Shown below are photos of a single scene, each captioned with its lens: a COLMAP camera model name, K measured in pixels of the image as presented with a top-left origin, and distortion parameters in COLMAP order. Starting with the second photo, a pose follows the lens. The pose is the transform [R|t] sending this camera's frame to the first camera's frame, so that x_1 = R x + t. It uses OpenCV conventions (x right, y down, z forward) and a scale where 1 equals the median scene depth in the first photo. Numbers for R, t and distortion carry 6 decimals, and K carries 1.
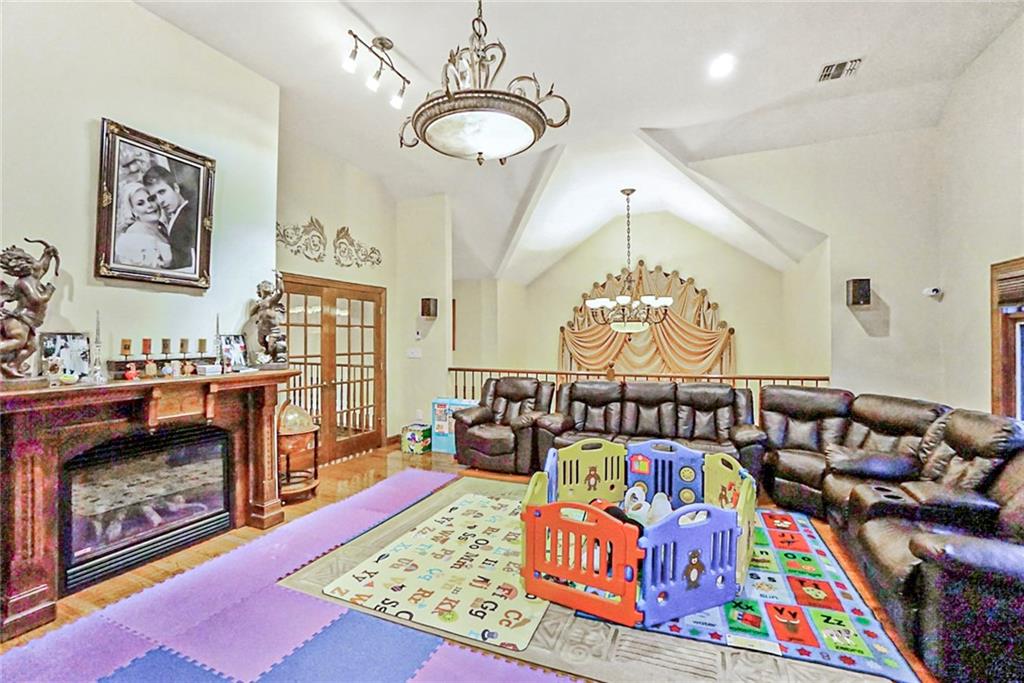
lens RADIAL K [[454.6, 0, 507.3], [0, 454.6, 338.8], [0, 0, 1]] dist [-0.065233, 0.024863]
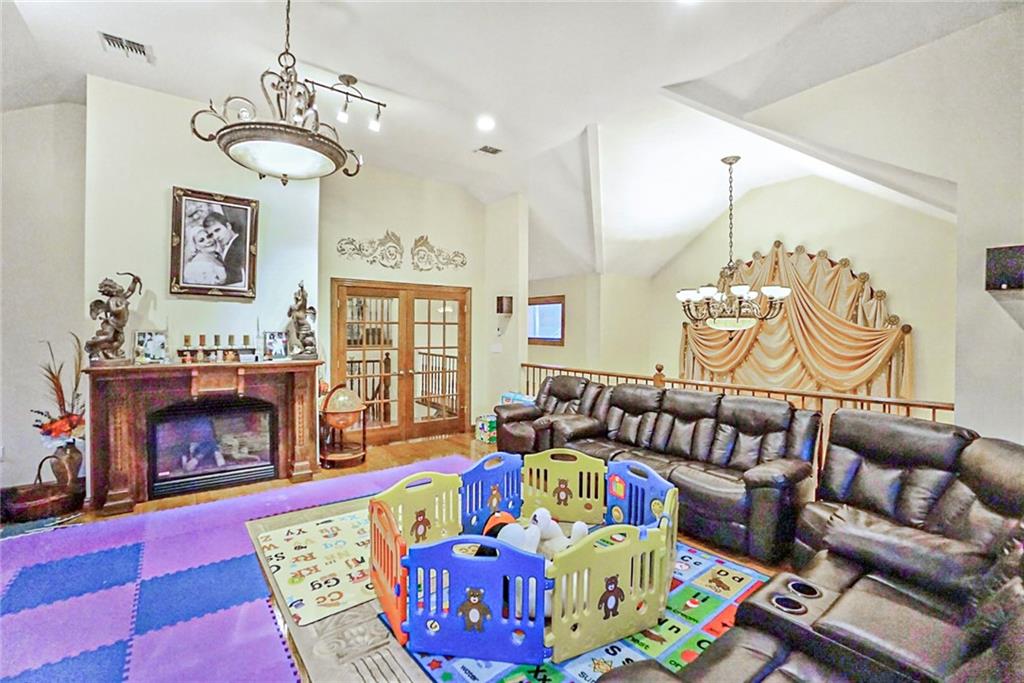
lens RADIAL K [[445.8, 0, 521.8], [0, 445.8, 339.1], [0, 0, 1]] dist [-0.065001, 0.024405]
pose [[0.877275, 0.017362, -0.479673, 0.537409], [-0.009278, 0.999772, 0.019220, -0.016143], [0.479898, -0.012411, 0.877237, 0.179237]]
